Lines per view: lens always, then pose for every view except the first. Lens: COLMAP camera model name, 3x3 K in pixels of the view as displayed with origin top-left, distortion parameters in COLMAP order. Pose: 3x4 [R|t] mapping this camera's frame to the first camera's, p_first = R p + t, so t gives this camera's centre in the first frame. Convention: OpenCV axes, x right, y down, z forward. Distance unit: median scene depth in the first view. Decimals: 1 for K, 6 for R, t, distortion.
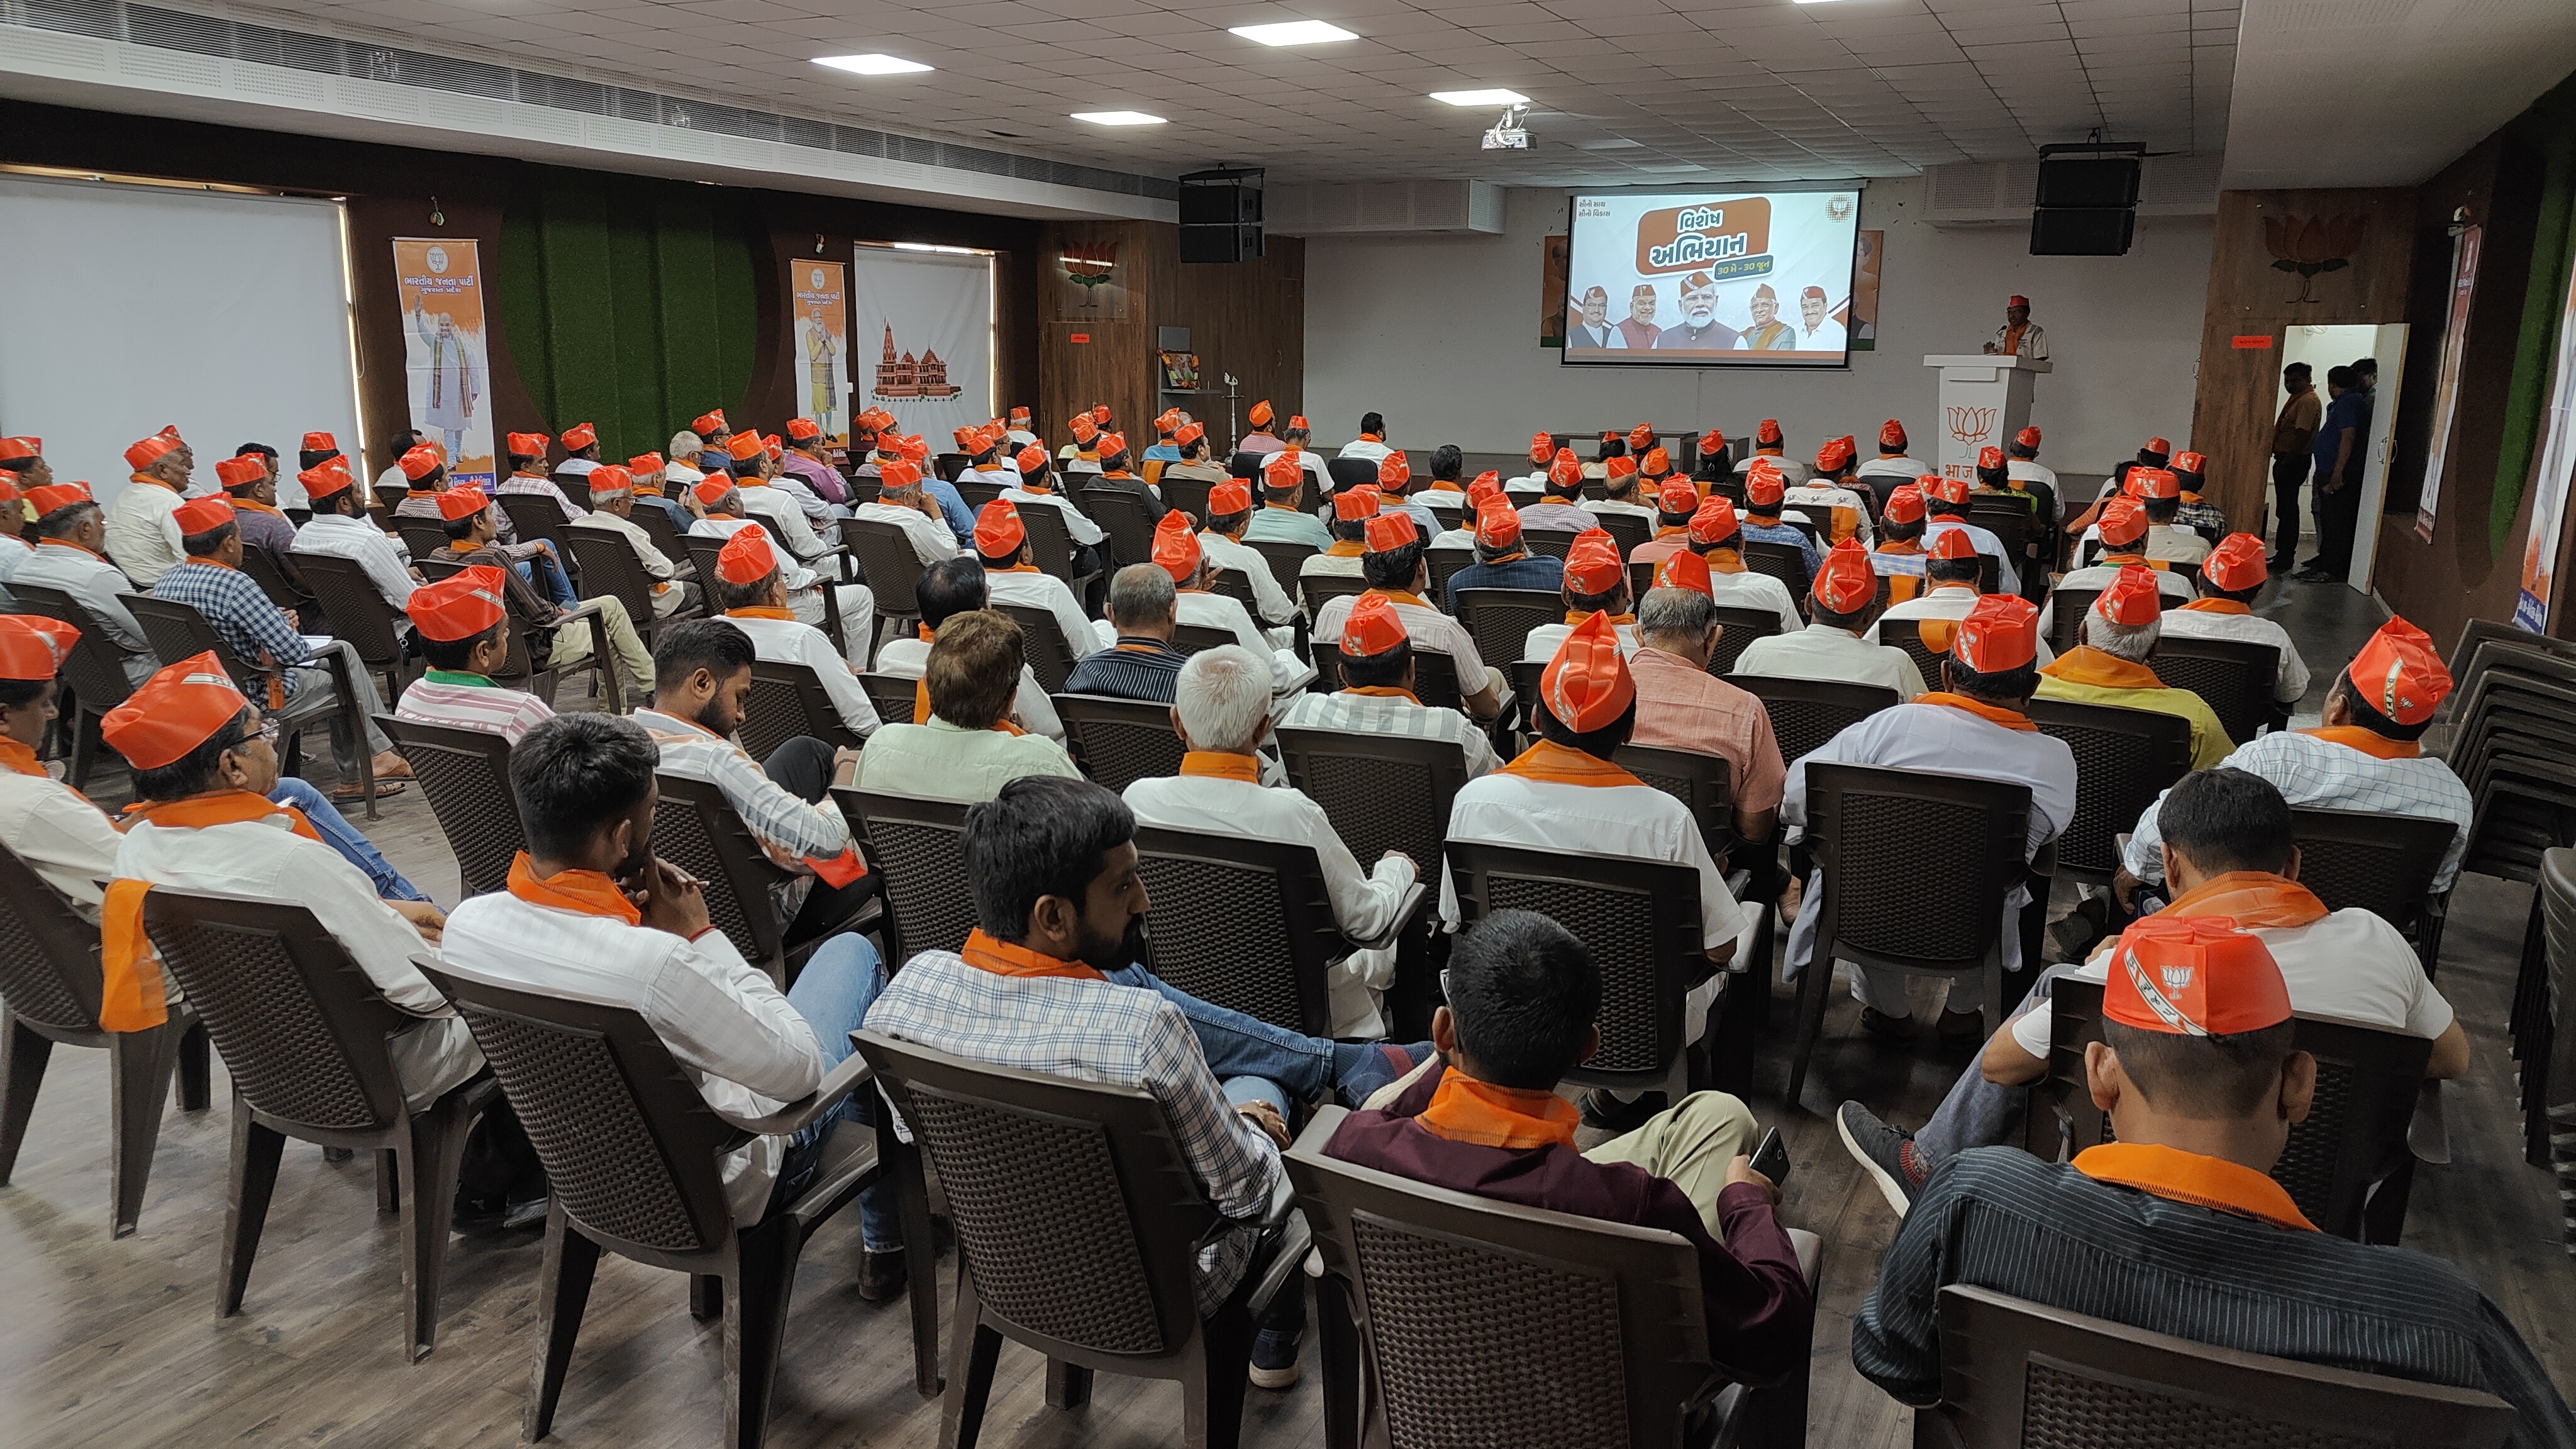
lens RADIAL K [[1801.4, 0, 1277.2], [0, 1801.4, 715.7], [0, 0, 1]] dist [0.007195, 0.005812]
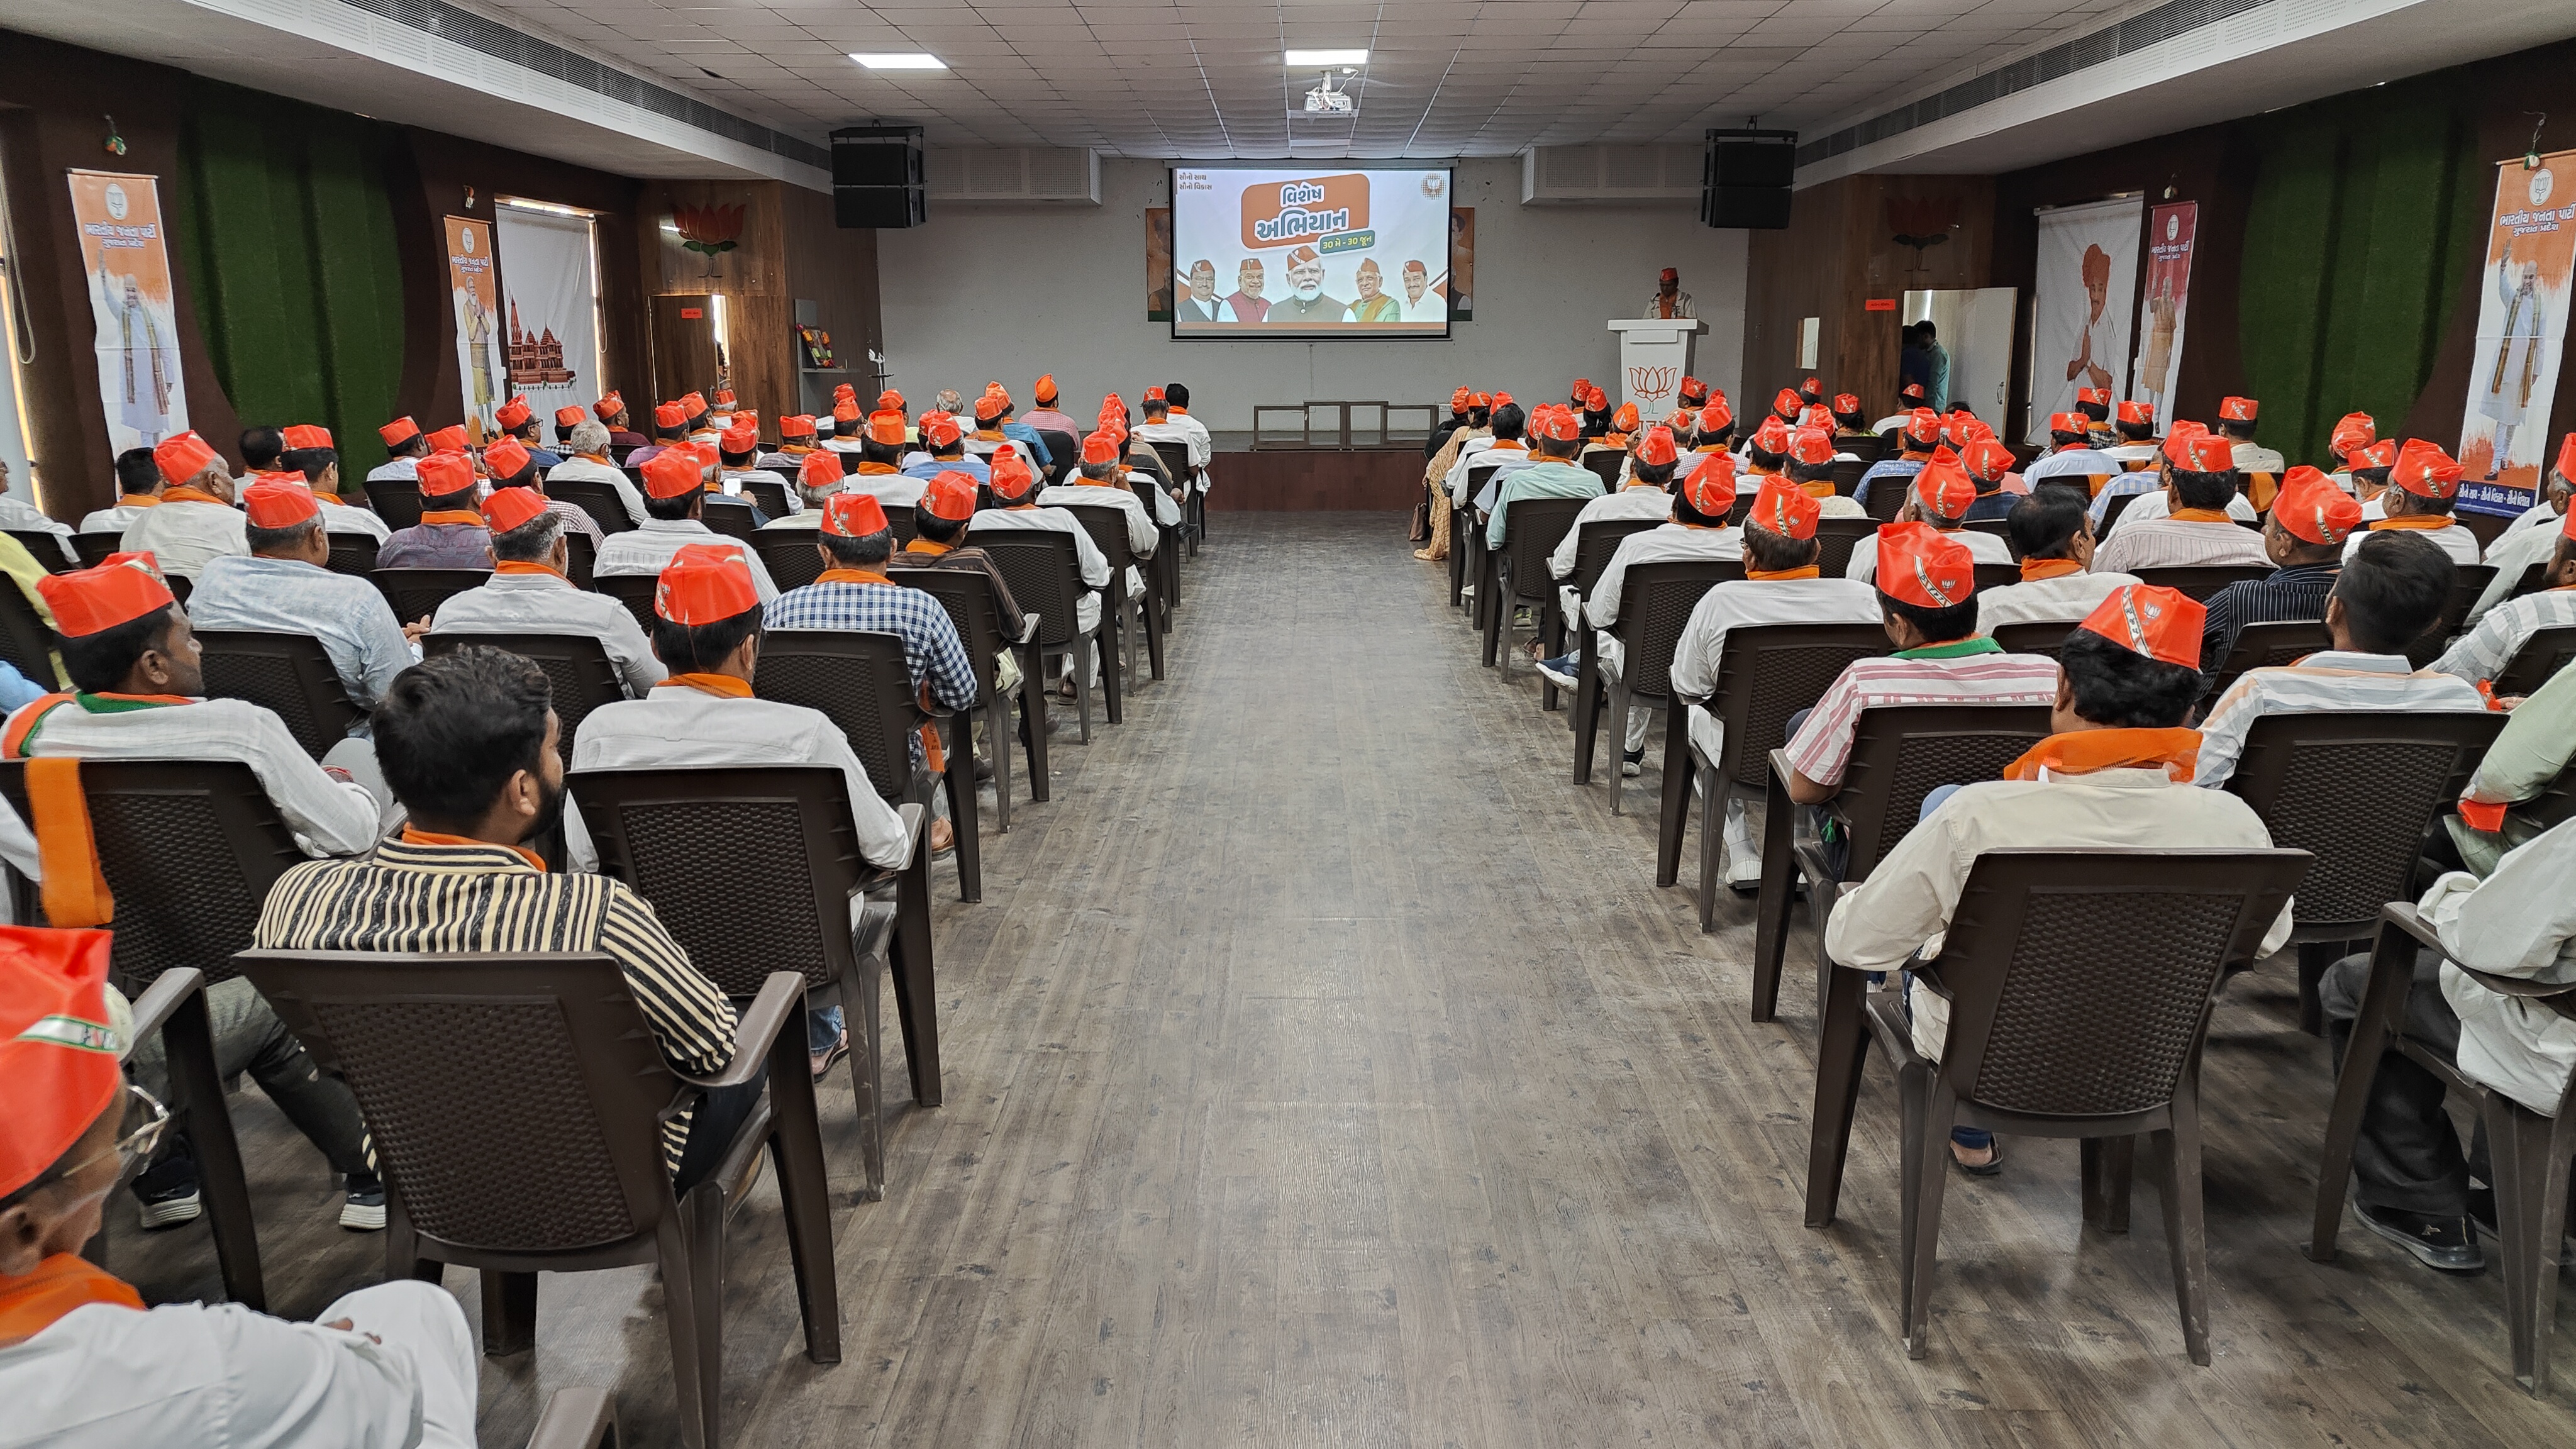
lens RADIAL K [[1804.5, 0, 1288.0], [0, 1804.5, 724.5], [0, 0, 1]] dist [0.029687, -0.003764]
pose [[0.897587, -0.105416, 0.428048, -0.255037], [0.101071, 0.994334, 0.032938, -0.010539], [-0.429095, 0.013698, 0.903156, 0.081157]]
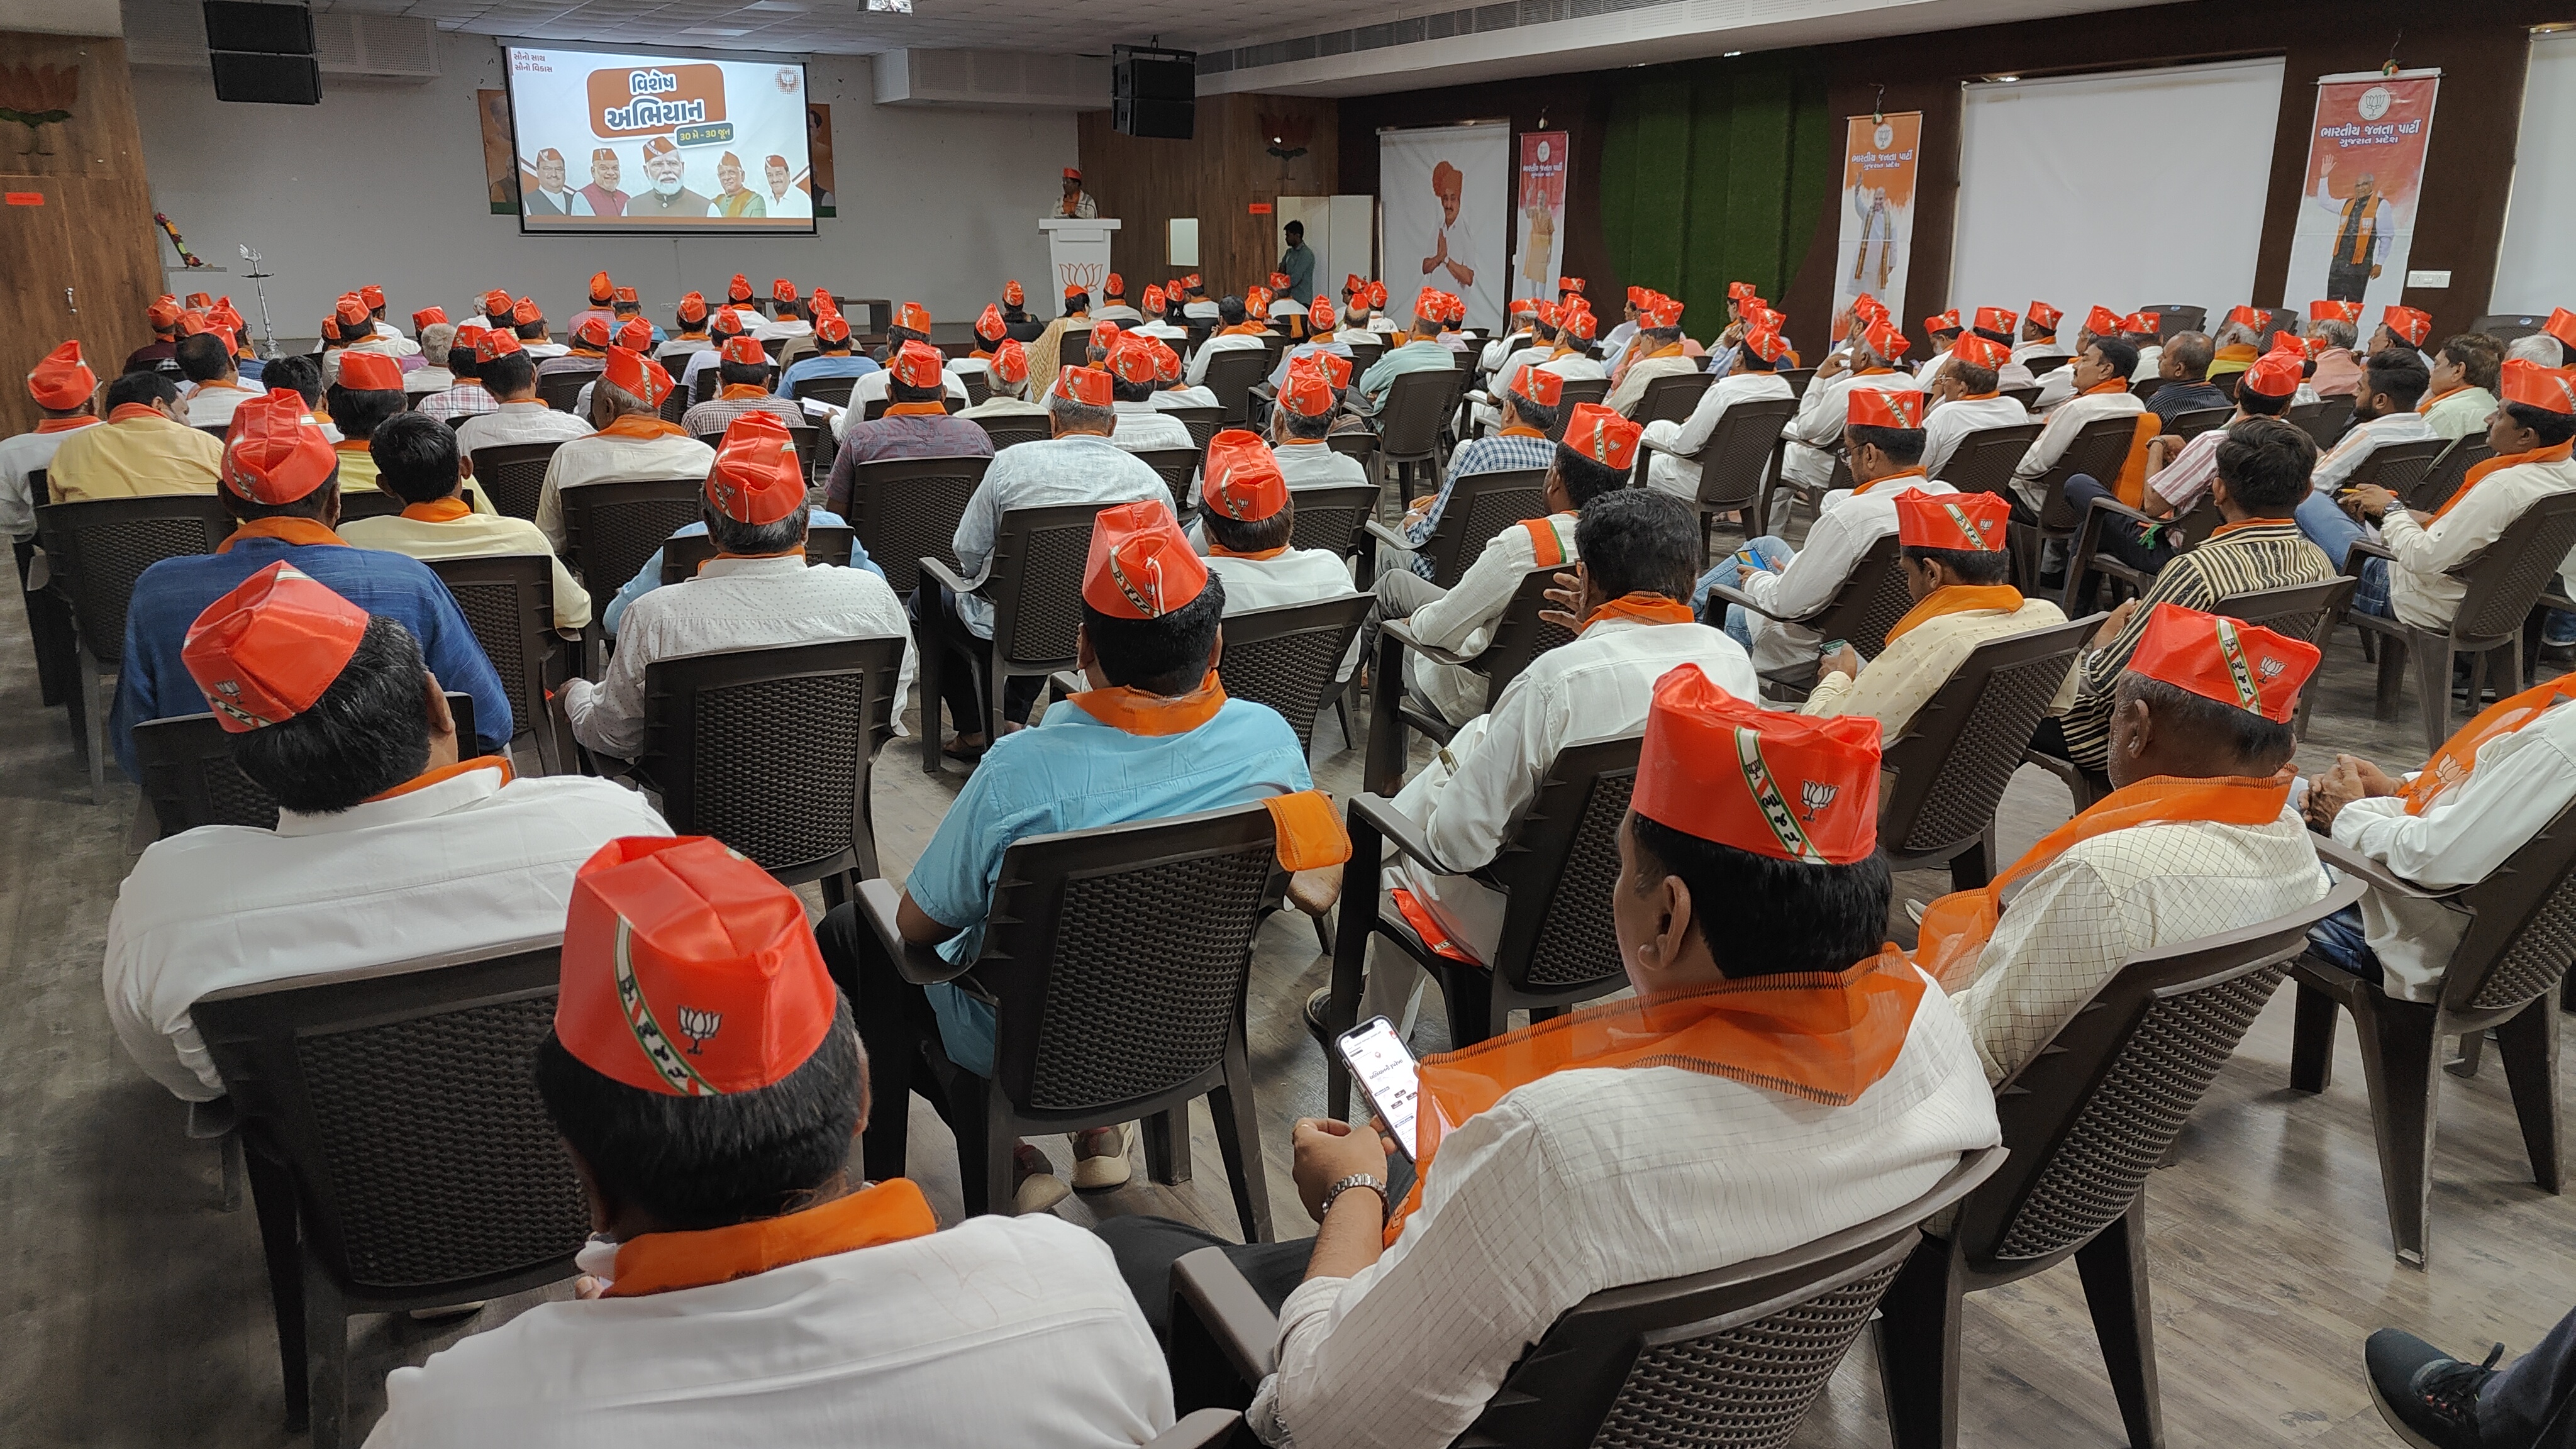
lens RADIAL K [[1801.4, 0, 1277.2], [0, 1801.4, 715.7], [0, 0, 1]] dist [0.007195, 0.005812]
pose [[0.535464, -0.227136, 0.813442, -0.482040], [0.173958, 0.972166, 0.156945, -0.035848], [-0.826449, 0.057466, 0.560072, 0.193798]]
